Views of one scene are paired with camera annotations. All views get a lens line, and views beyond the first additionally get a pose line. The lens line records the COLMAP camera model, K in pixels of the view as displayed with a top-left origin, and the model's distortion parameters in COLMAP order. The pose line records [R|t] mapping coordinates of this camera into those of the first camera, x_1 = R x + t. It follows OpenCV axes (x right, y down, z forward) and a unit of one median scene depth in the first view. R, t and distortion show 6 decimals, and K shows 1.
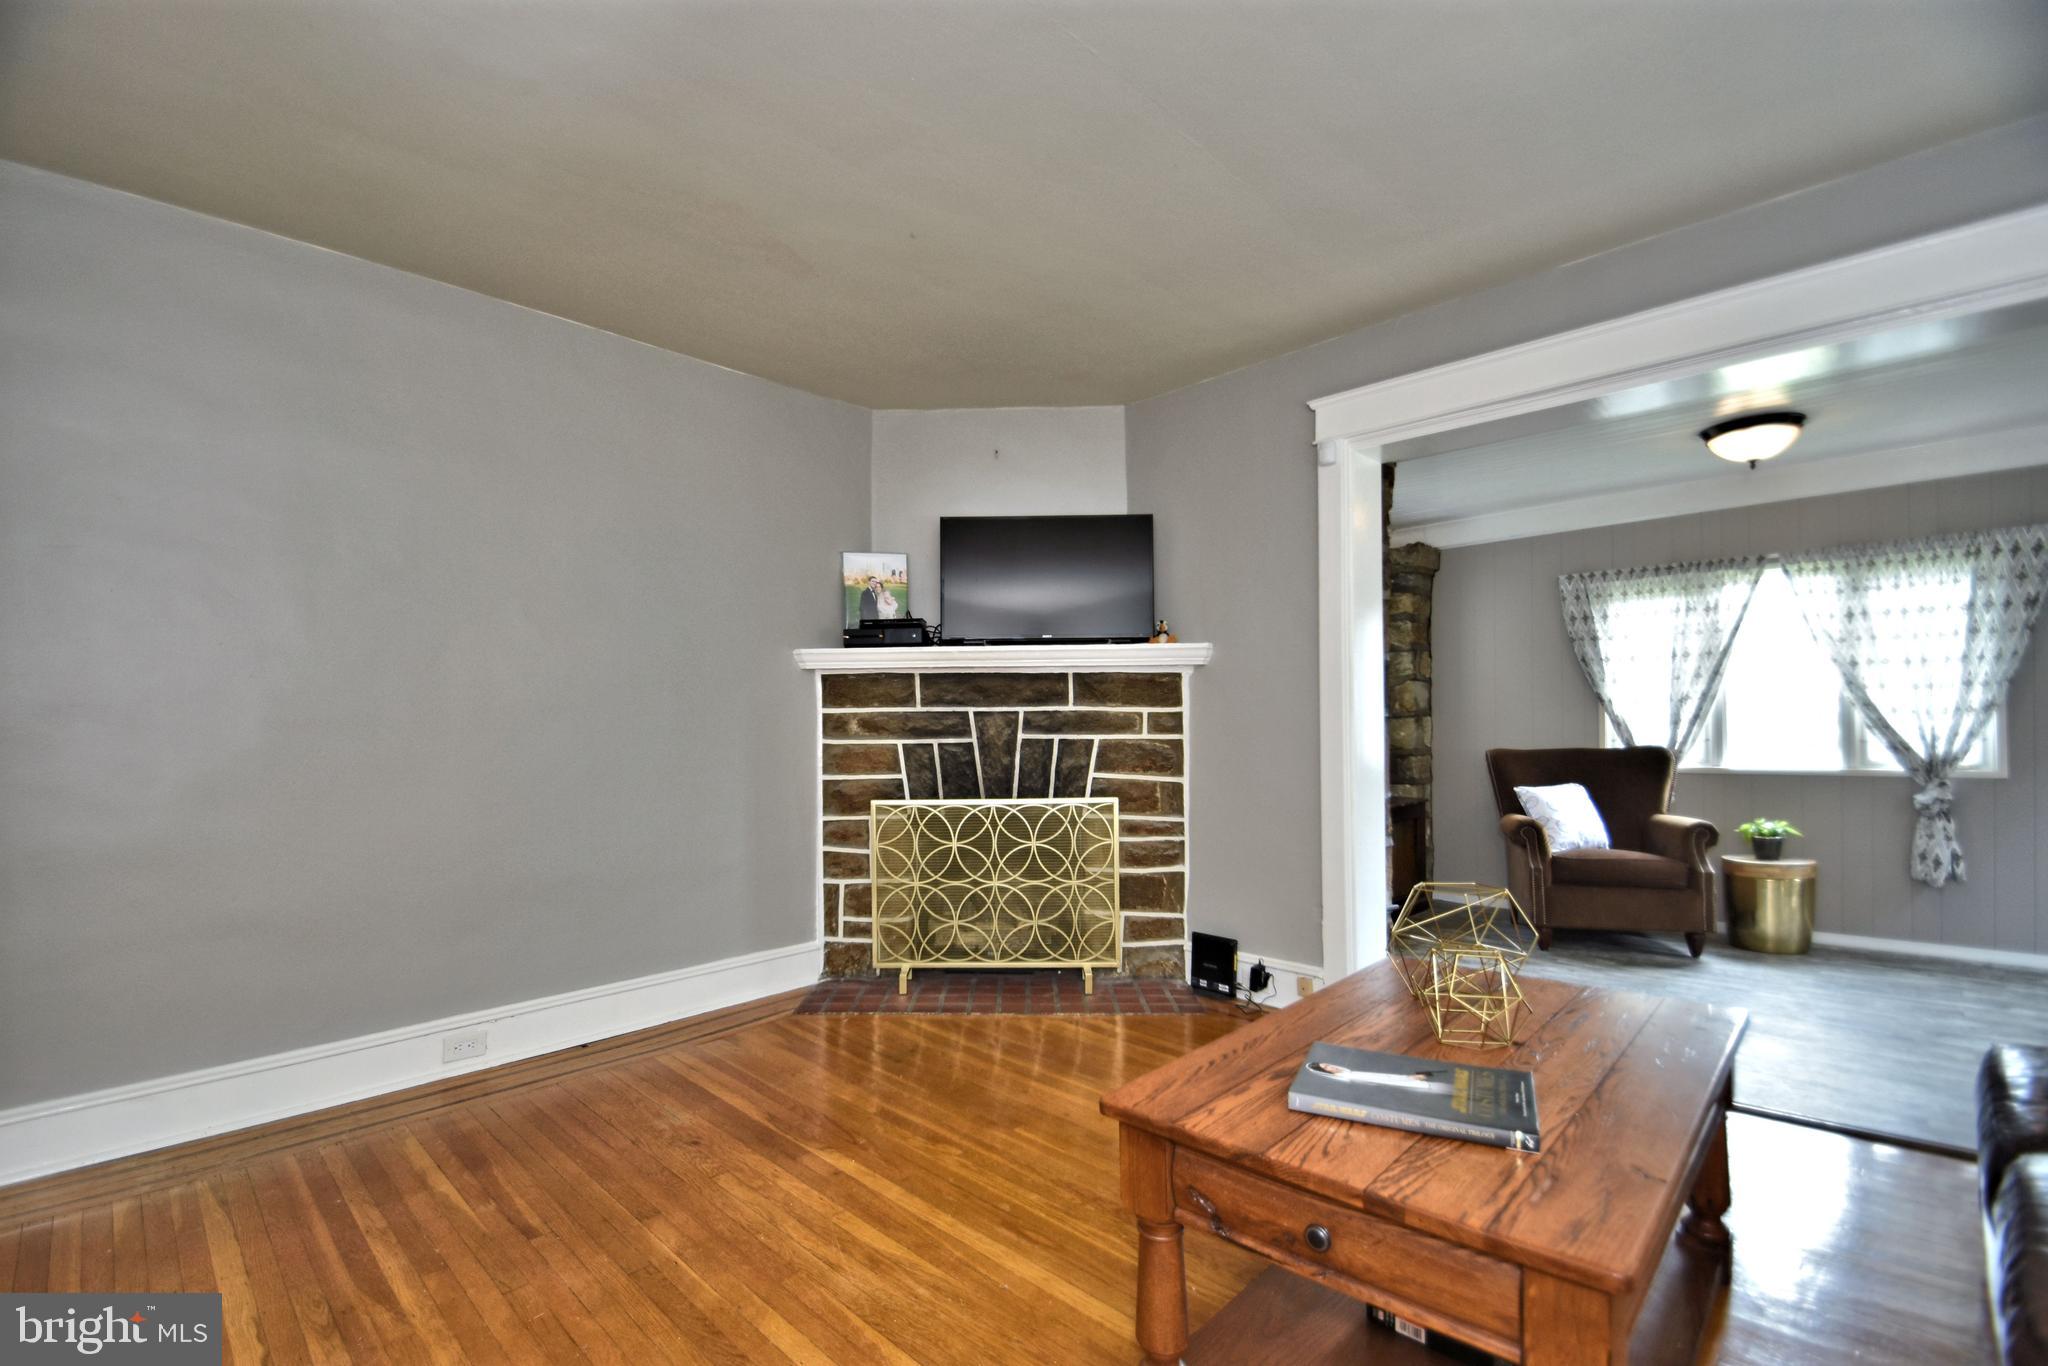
lens RADIAL K [[904.1, 0, 1010.7], [0, 904.1, 738.0], [0, 0, 1]] dist [0.007579, -0.013269]
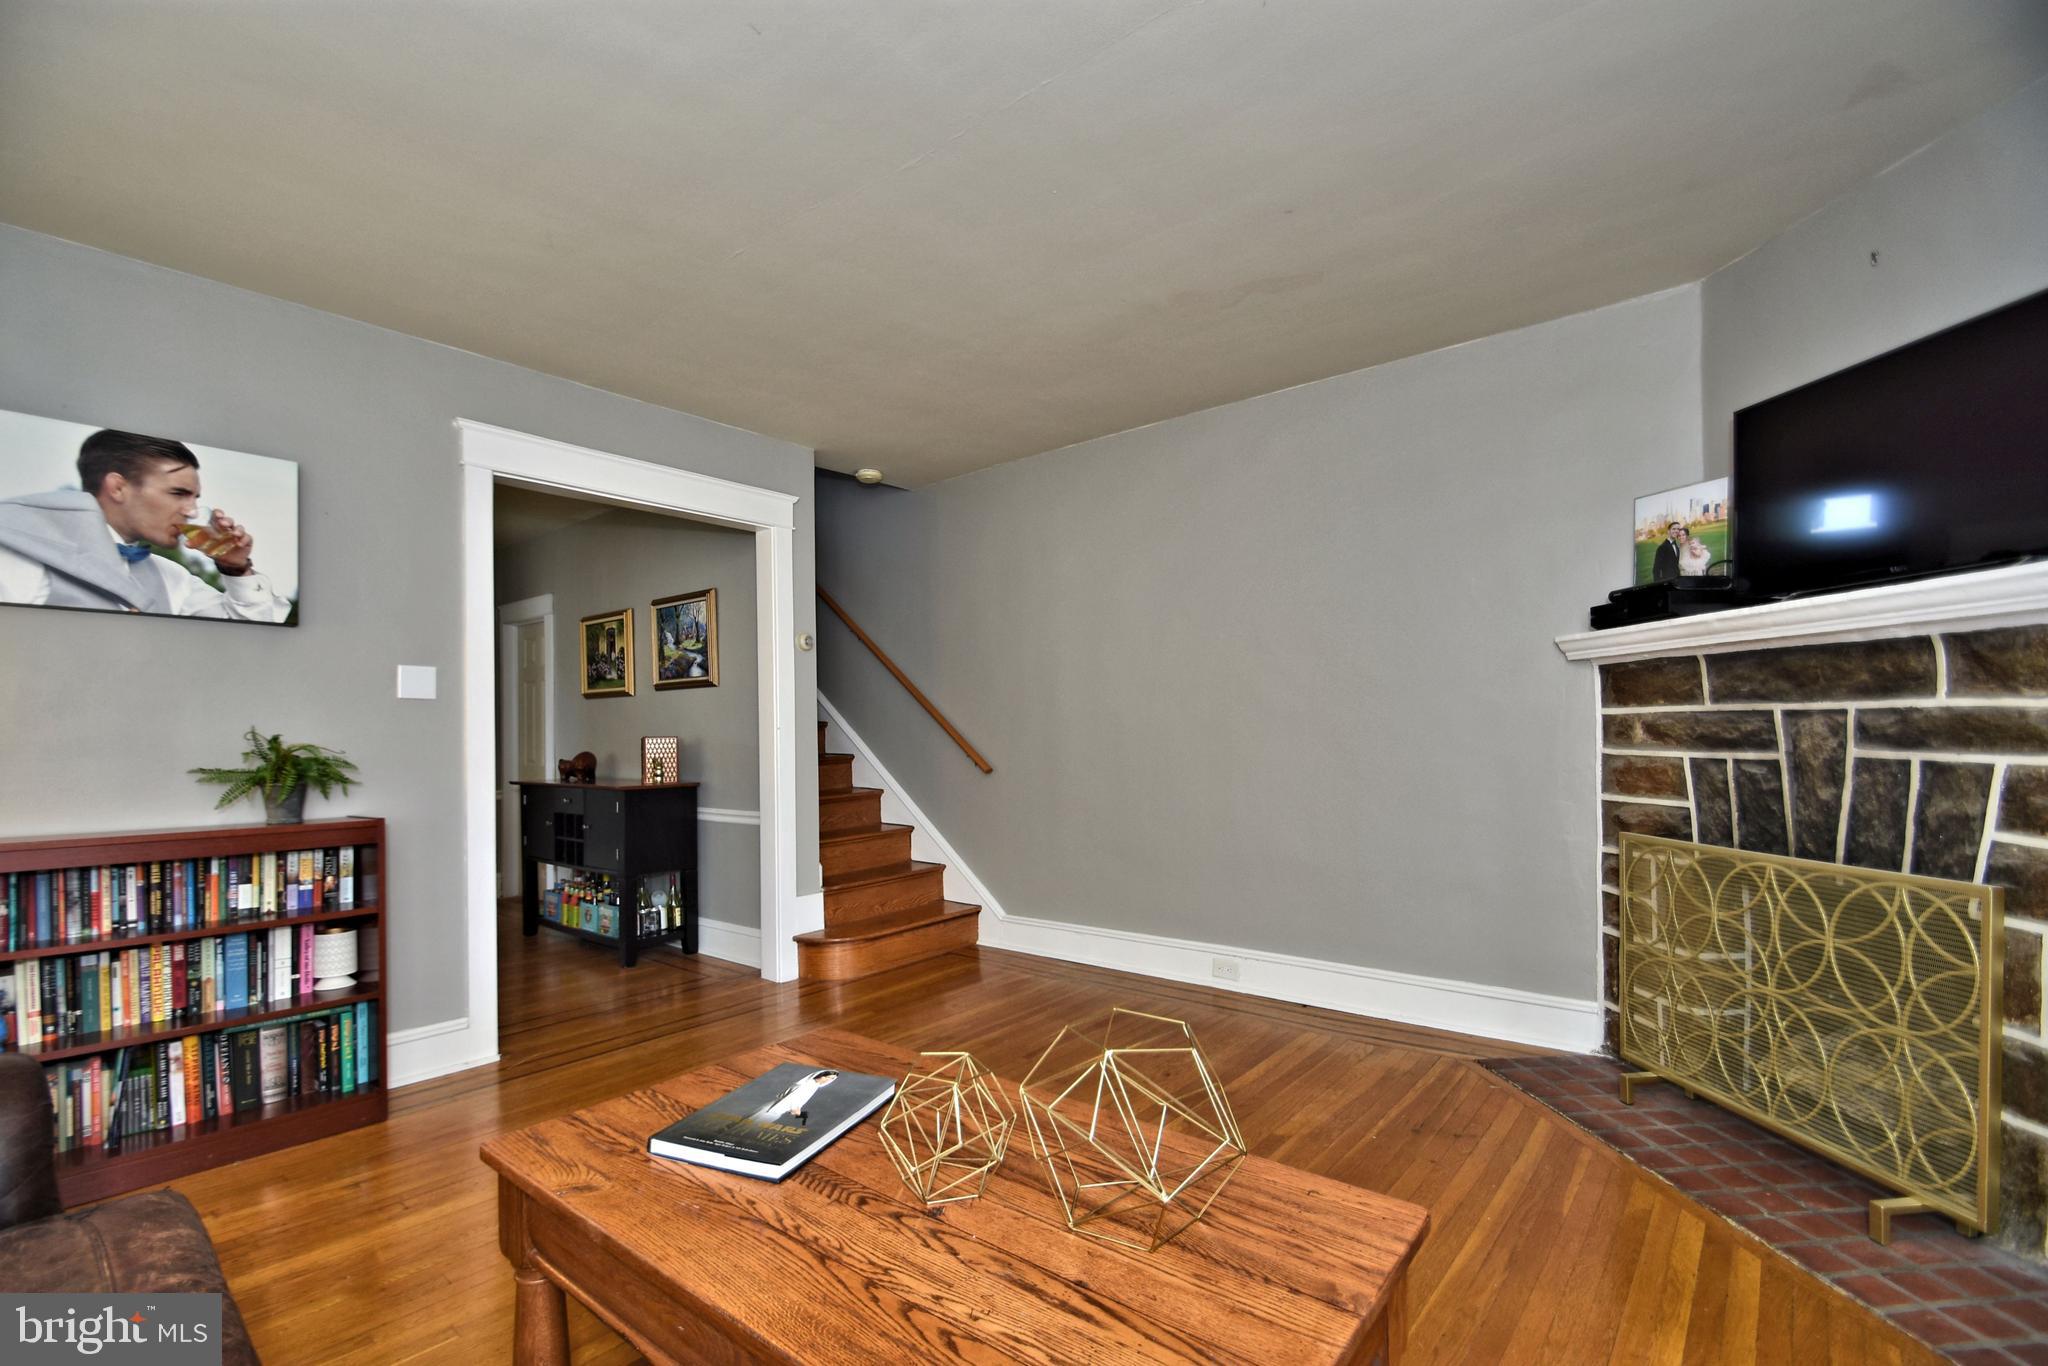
lens RADIAL K [[904.1, 0, 979.2], [0, 904.1, 724.7], [0, 0, 1]] dist [0.007579, -0.013269]
pose [[0.061446, 0.004325, -0.998101, 0.541061], [0.007383, 0.999961, 0.004788, -0.026261], [0.998083, -0.007663, 0.061411, 0.415020]]
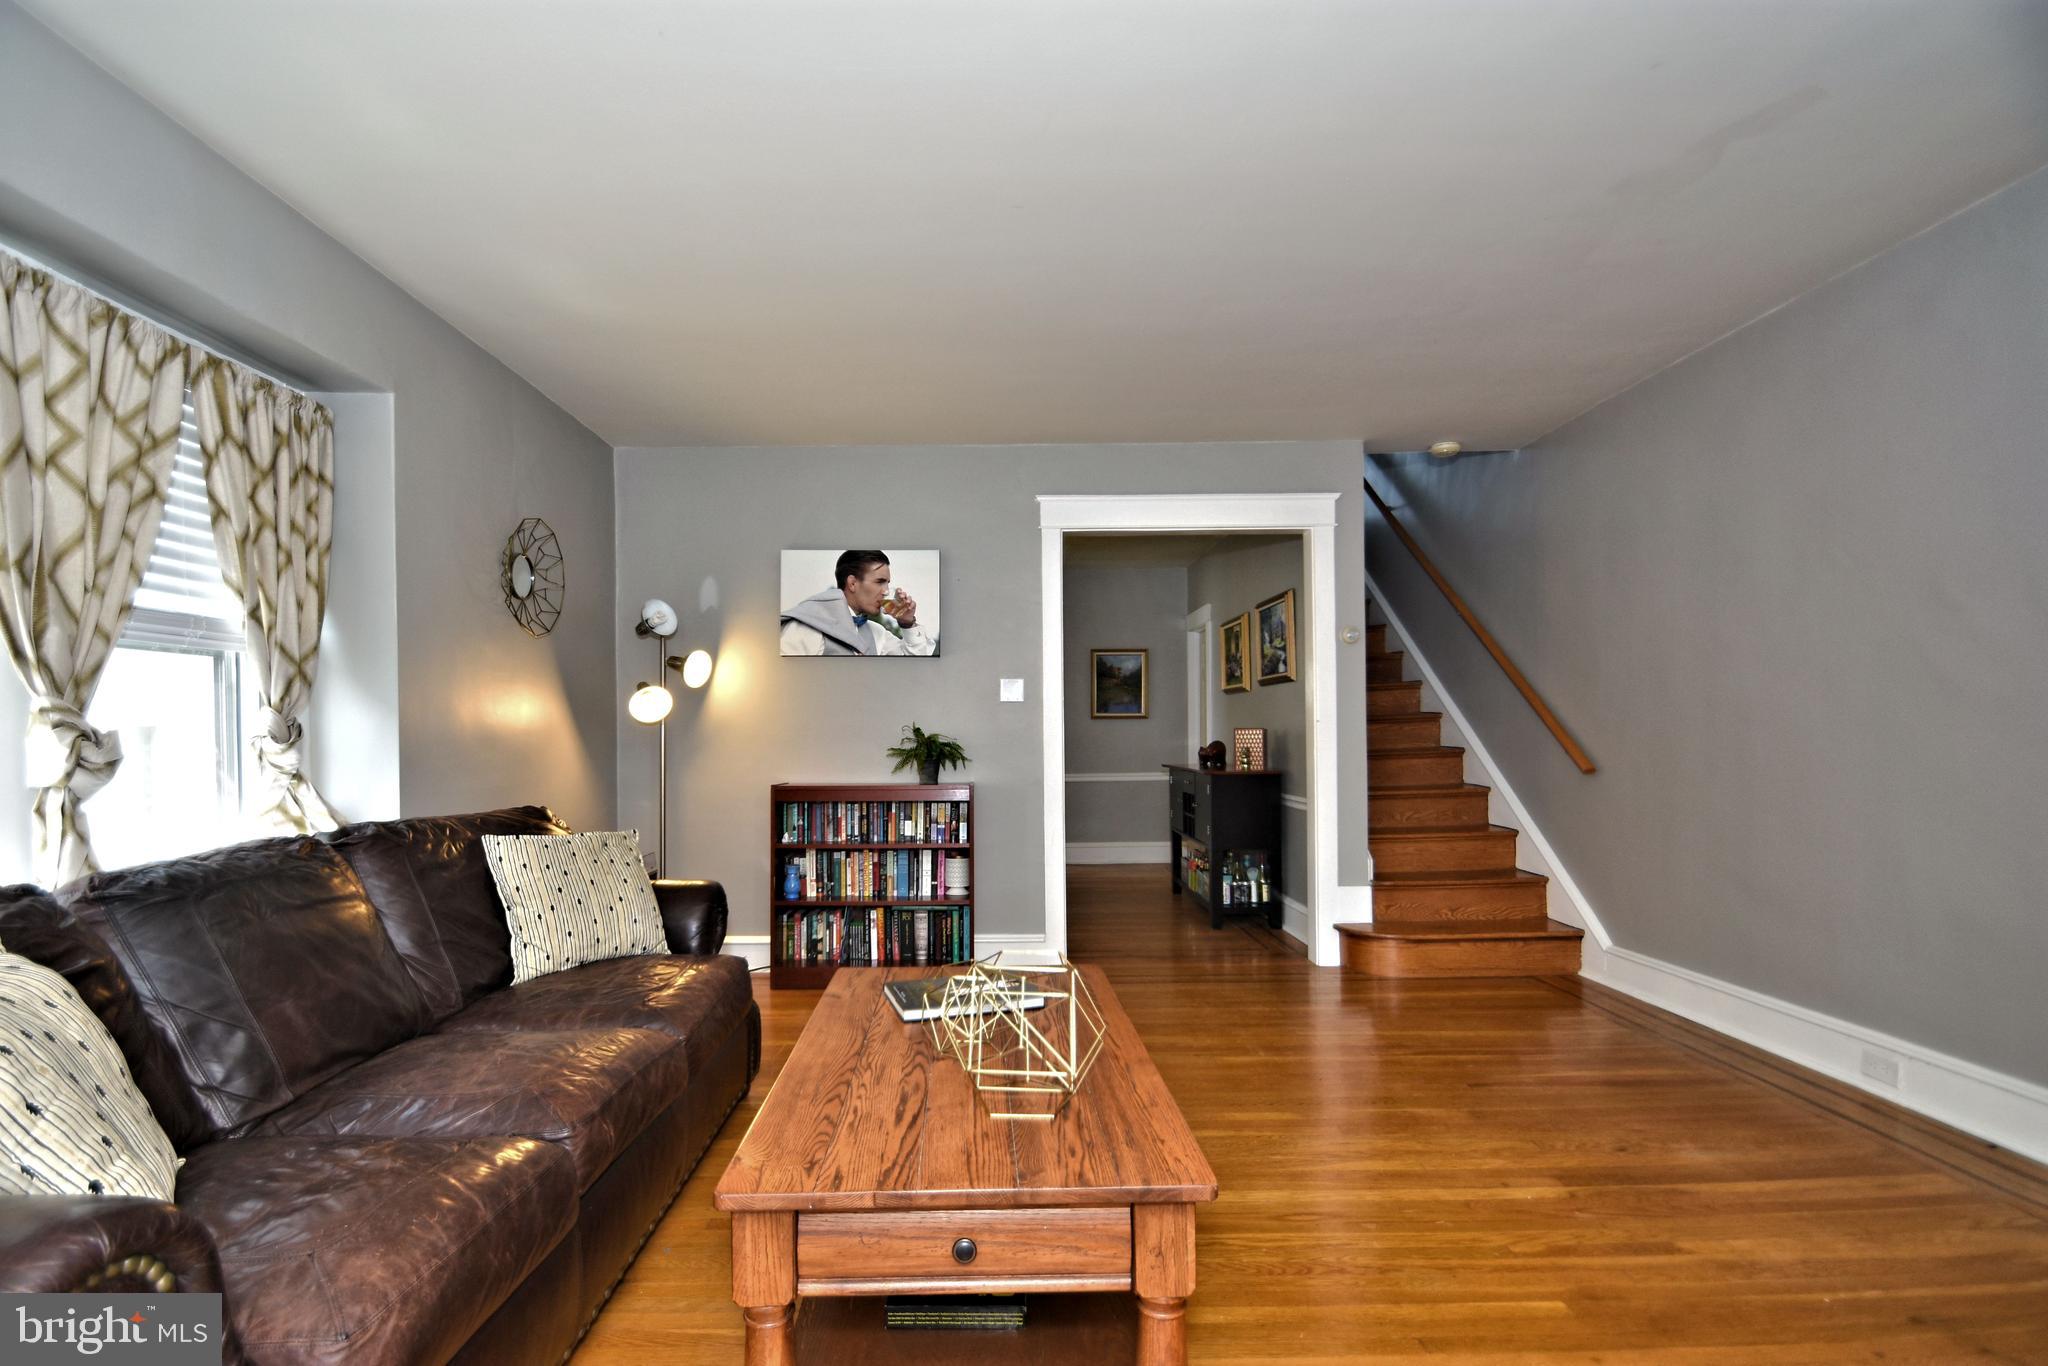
lens RADIAL K [[904.1, 0, 982.5], [0, 904.1, 724.9], [0, 0, 1]] dist [0.007579, -0.013269]
pose [[-0.708596, 0.016980, -0.705410, 0.535619], [0.015693, 0.999842, 0.008303, -0.030309], [0.705440, -0.005186, -0.708751, 0.752809]]
